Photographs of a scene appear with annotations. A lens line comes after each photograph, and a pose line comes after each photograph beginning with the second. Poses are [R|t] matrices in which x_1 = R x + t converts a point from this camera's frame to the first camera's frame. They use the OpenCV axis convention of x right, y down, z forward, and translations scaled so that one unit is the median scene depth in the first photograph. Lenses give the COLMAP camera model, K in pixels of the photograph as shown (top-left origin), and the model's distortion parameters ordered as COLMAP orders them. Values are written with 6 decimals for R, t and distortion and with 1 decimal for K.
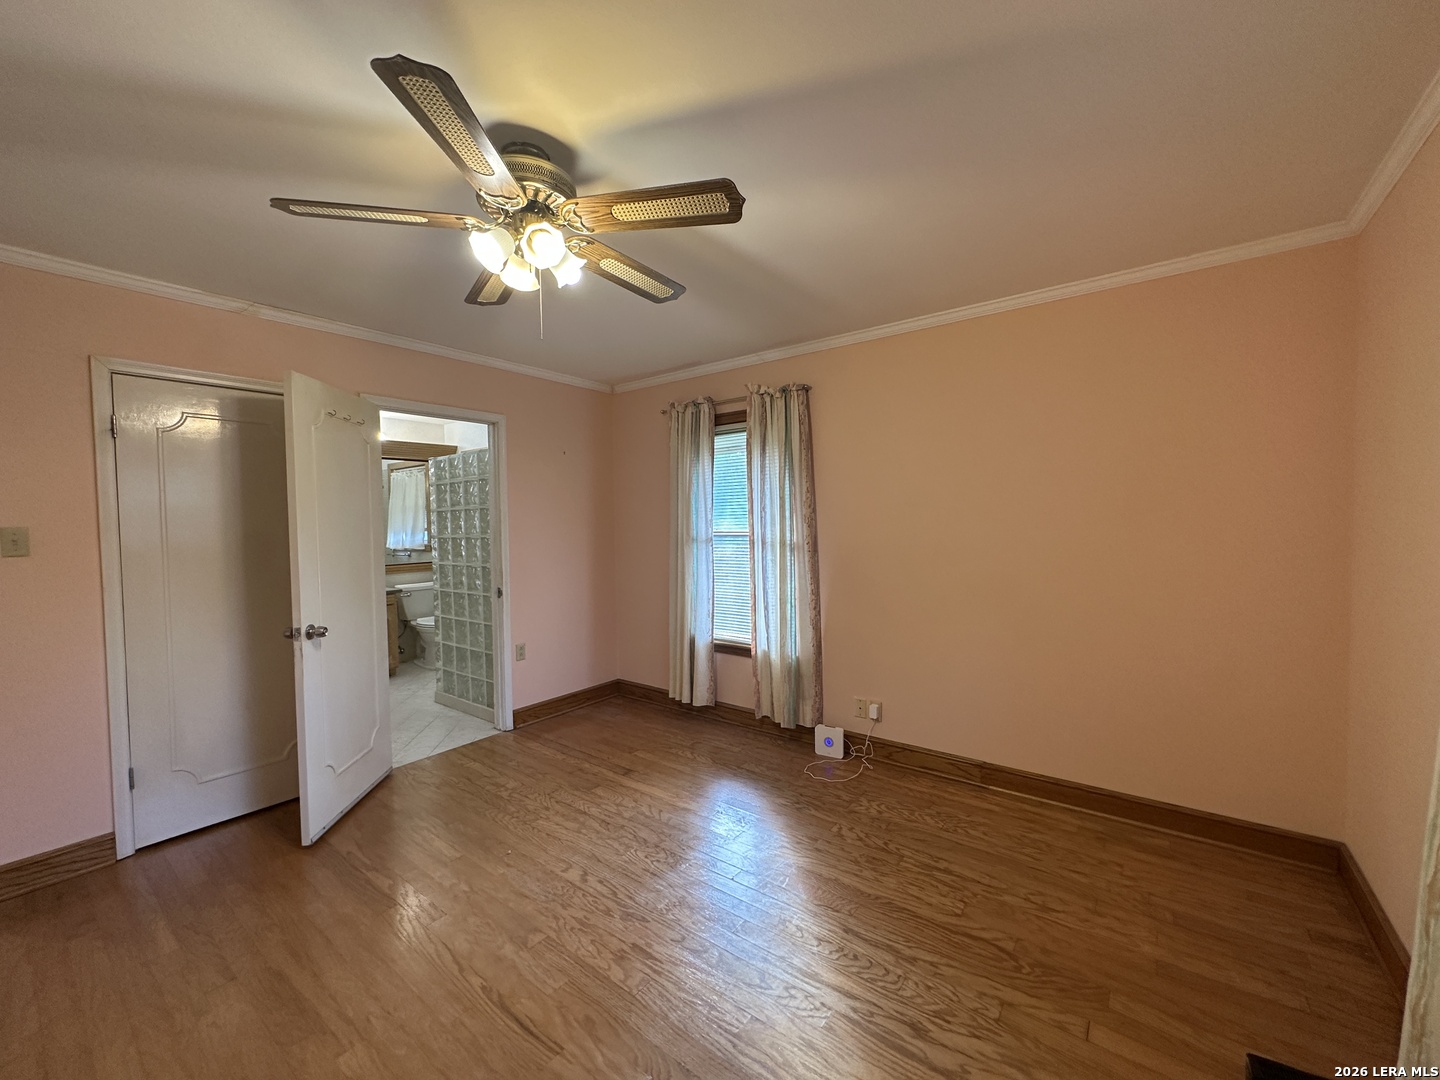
lens RADIAL K [[576.1, 0, 719.9], [0, 576.1, 536.6], [0, 0, 1]] dist [-0.006542, -0.000007]
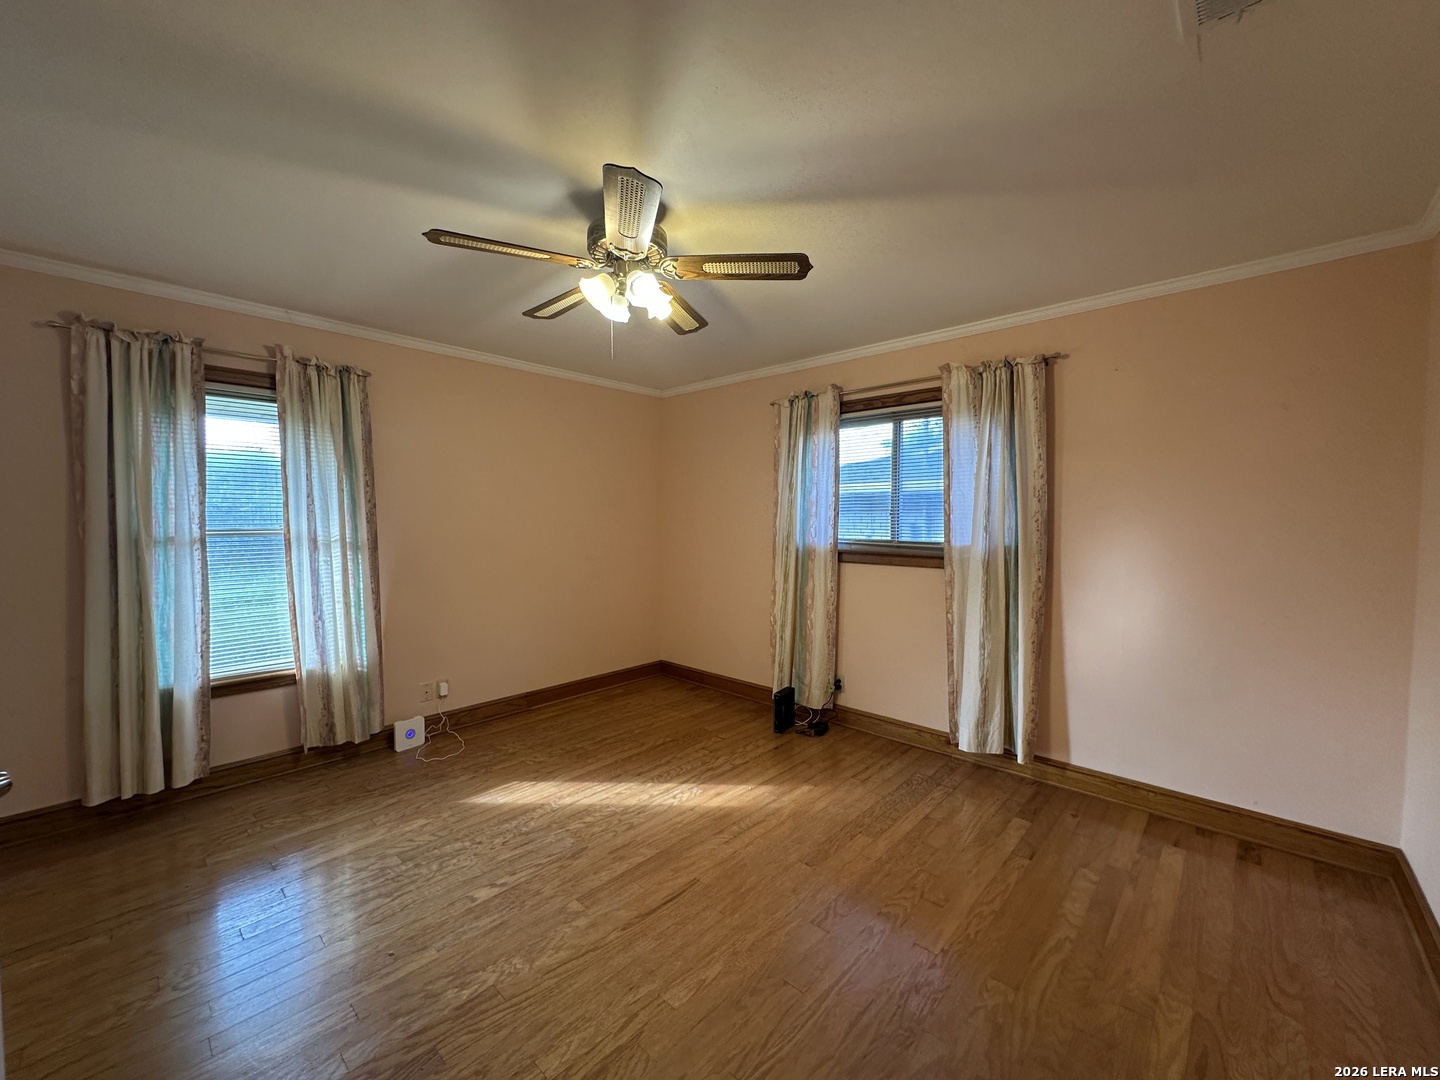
lens RADIAL K [[576.1, 0, 720.1], [0, 576.1, 538.9], [0, 0, 1]] dist [-0.006542, -0.000007]
pose [[0.089626, -0.025087, 0.995660, -0.727621], [0.024366, 0.999439, 0.022989, 0.001924], [-0.995677, 0.022199, 0.090186, 0.338190]]
